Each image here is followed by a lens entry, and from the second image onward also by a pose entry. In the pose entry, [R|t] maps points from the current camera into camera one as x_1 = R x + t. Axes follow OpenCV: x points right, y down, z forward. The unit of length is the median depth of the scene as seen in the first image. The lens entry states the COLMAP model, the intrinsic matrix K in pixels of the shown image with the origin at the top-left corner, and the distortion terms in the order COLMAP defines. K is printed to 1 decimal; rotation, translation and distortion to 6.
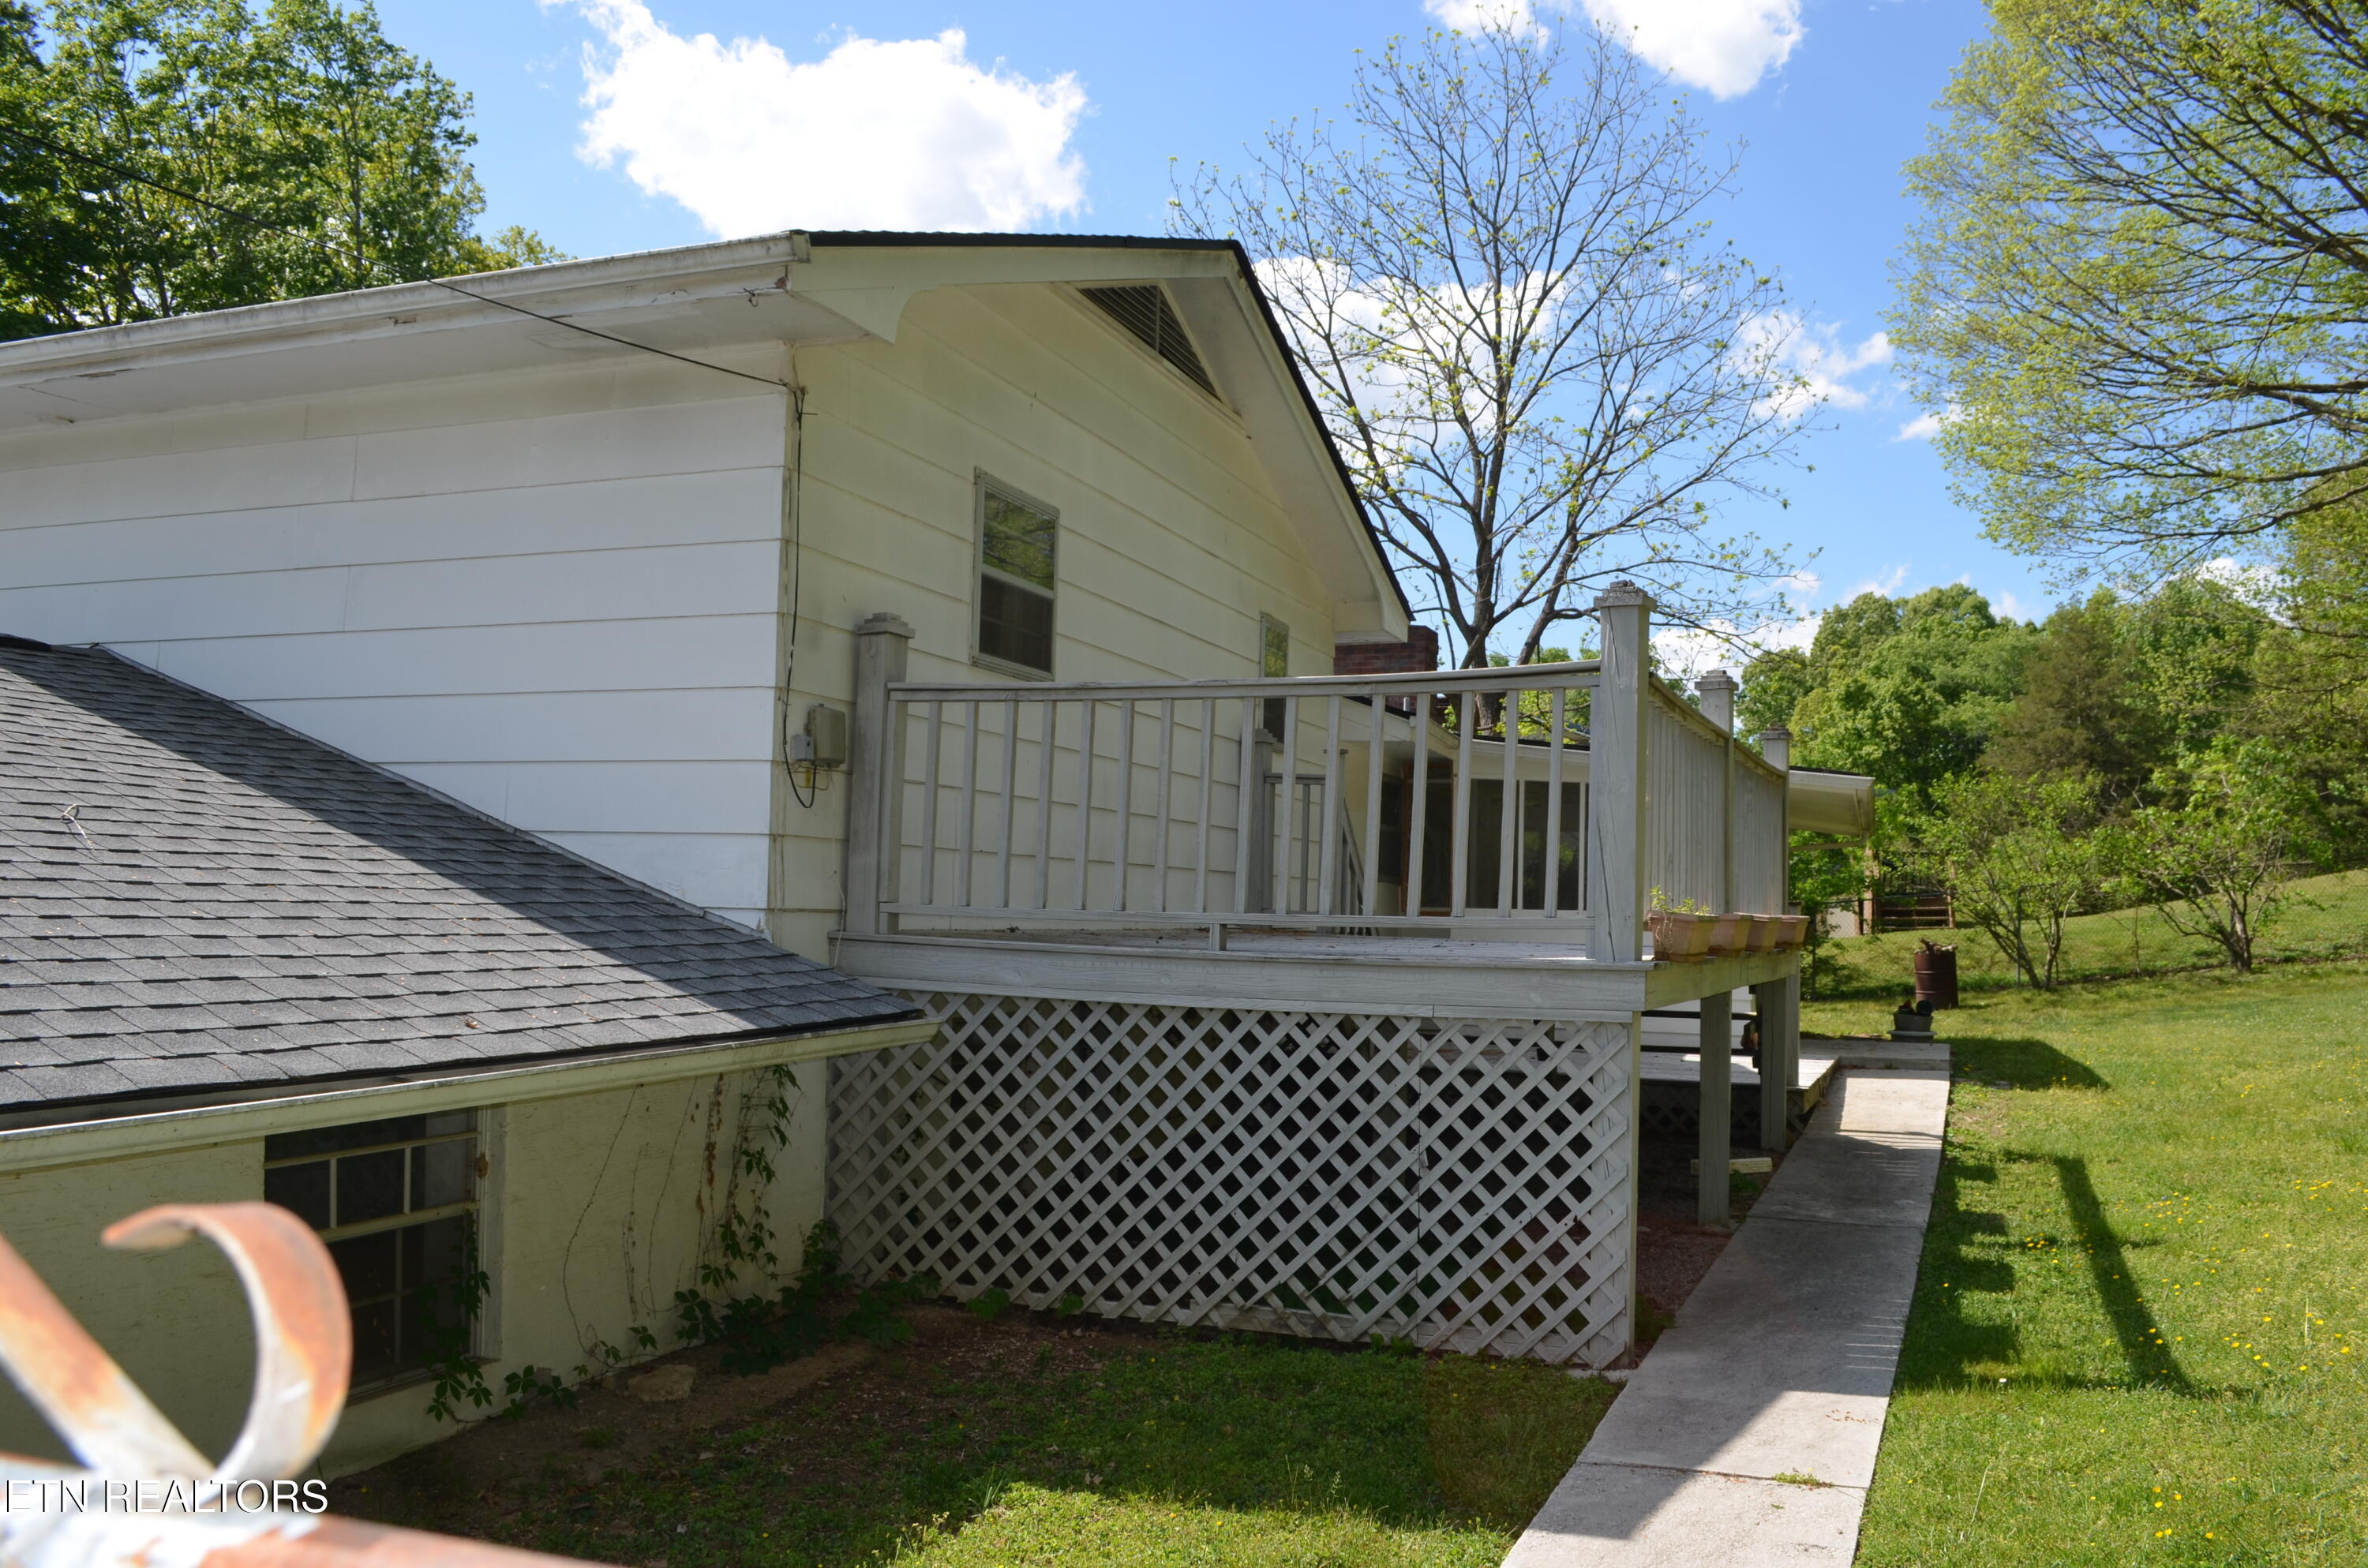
lens RADIAL K [[1886.8, 0, 1231.7], [0, 1886.8, 782.7], [0, 0, 1]] dist [-0.078893, 0.011726]
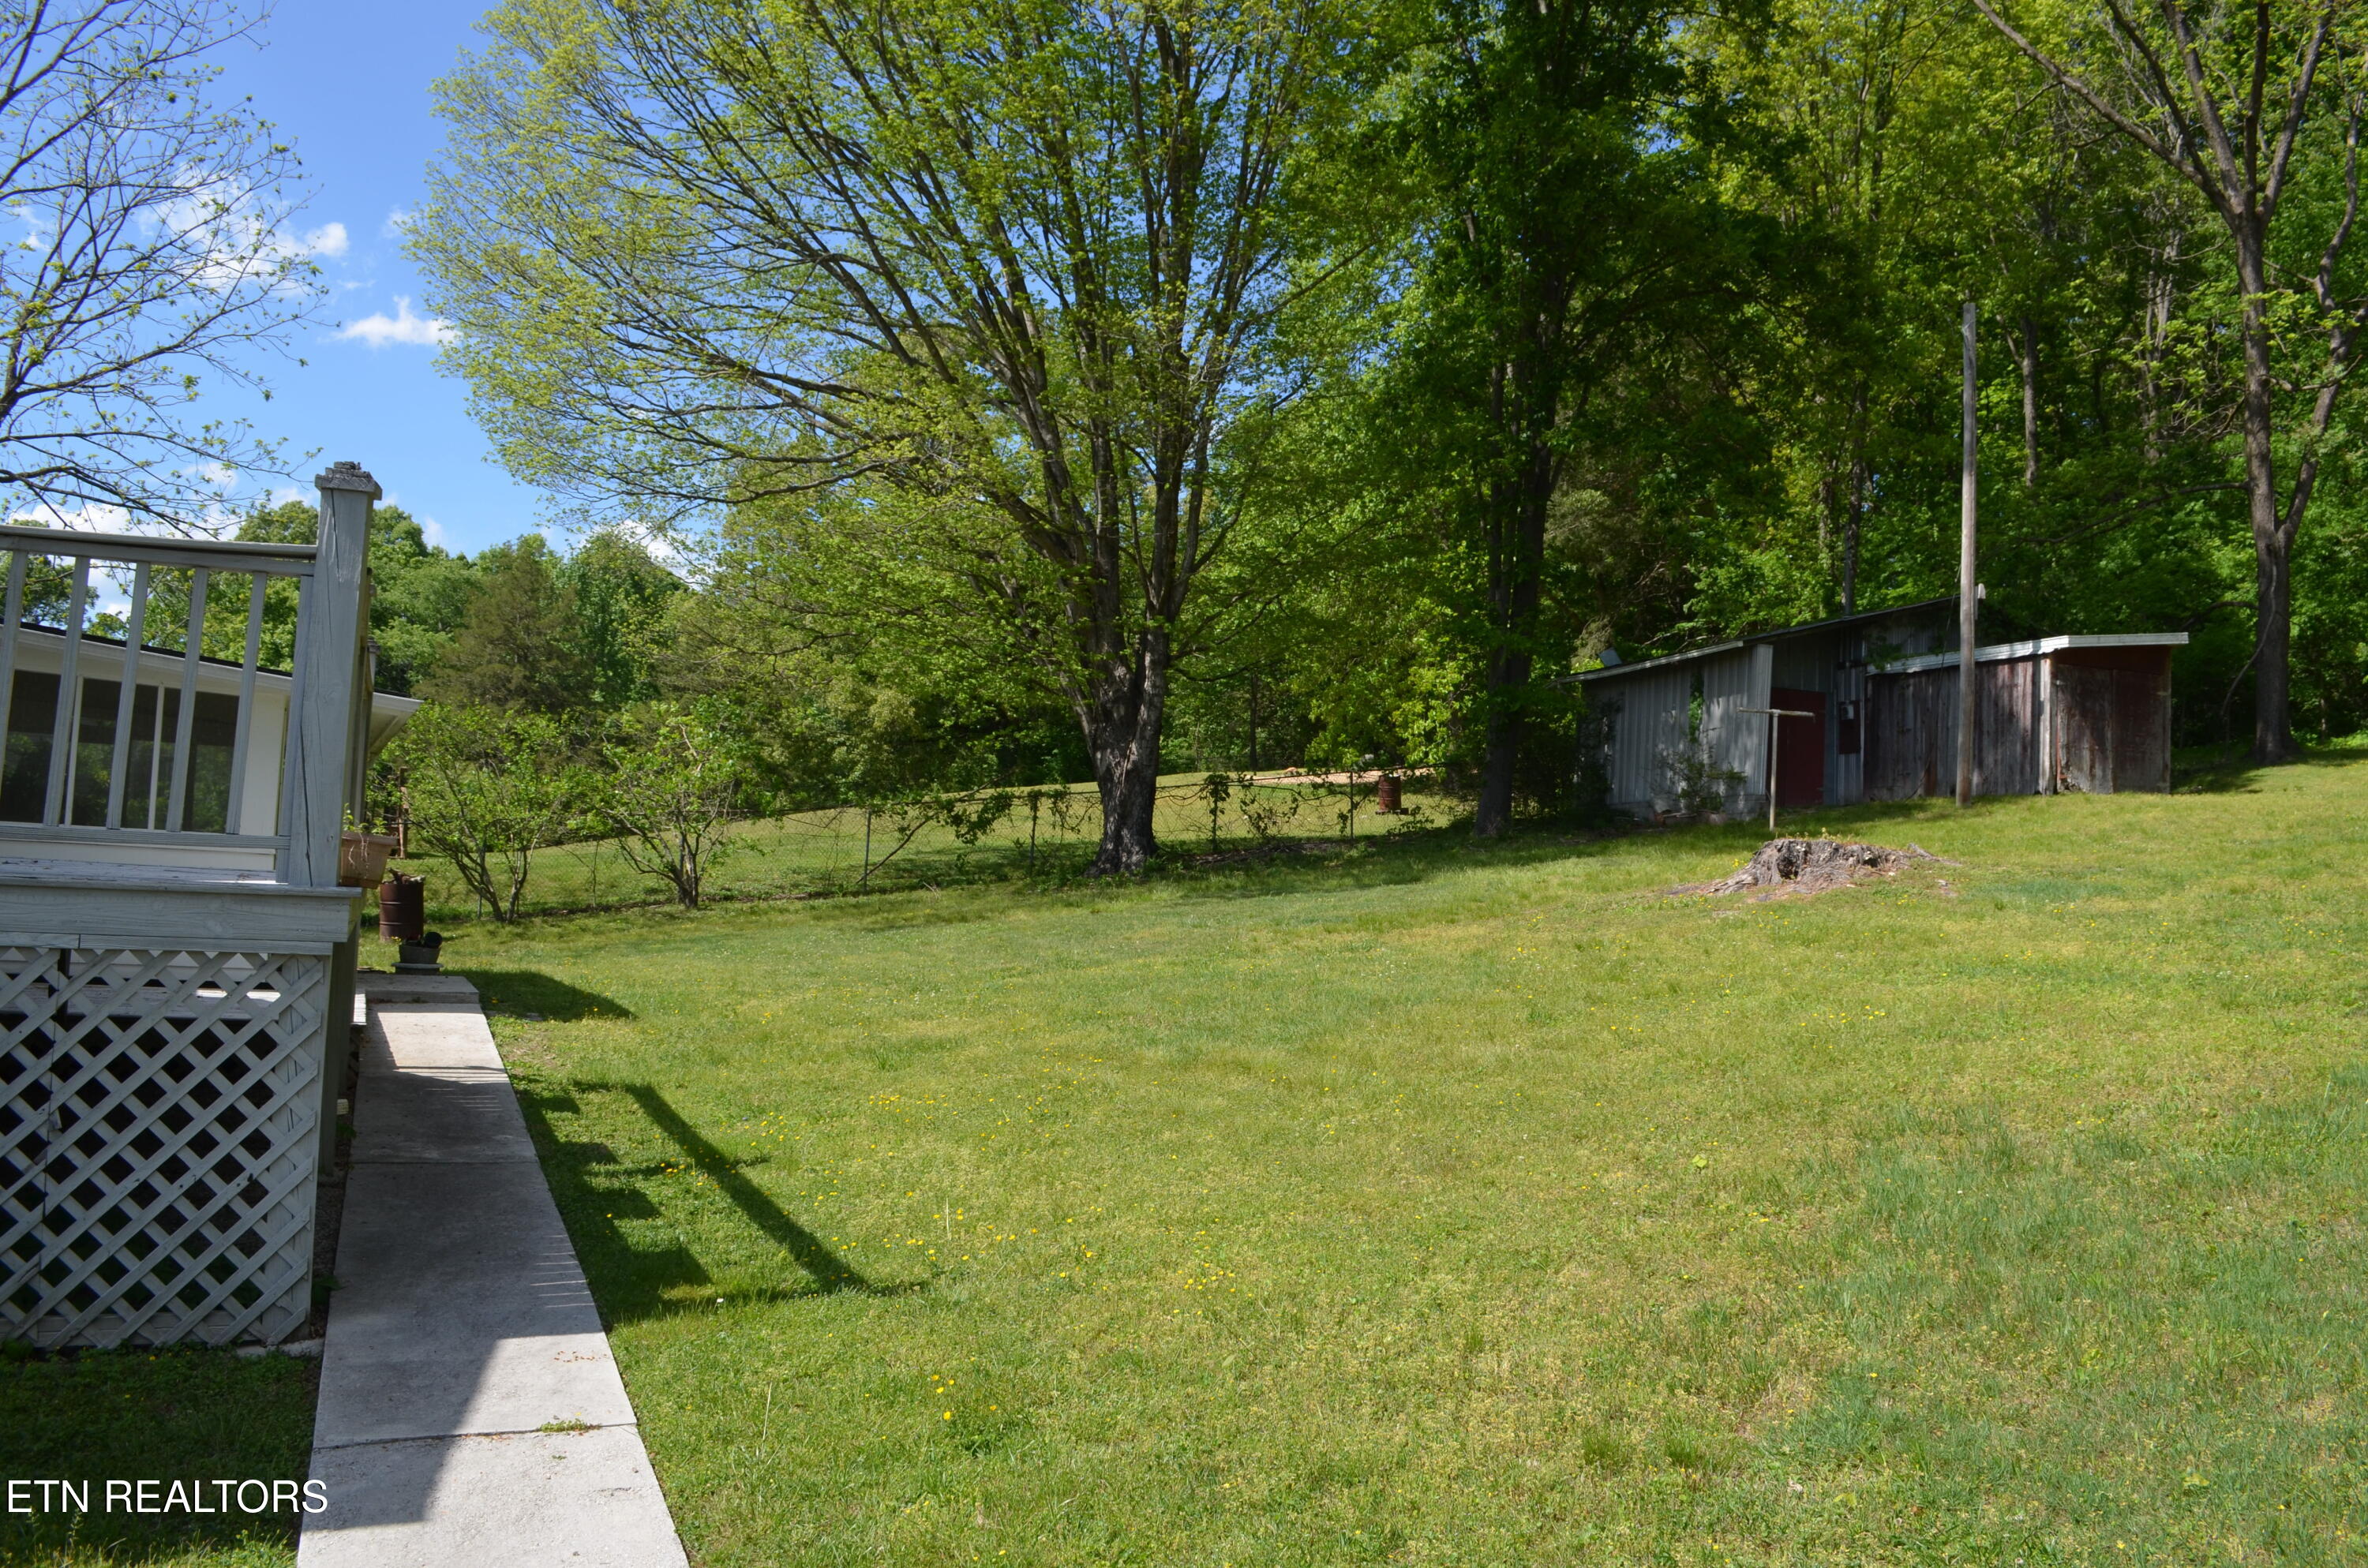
lens RADIAL K [[1886.8, 0, 1231.7], [0, 1886.8, 782.7], [0, 0, 1]] dist [-0.078893, 0.011726]
pose [[0.675587, 0.055815, 0.735165, -0.103481], [-0.082365, 0.996602, 0.000026, 0.006873], [-0.732665, -0.060569, 0.677889, 0.060870]]
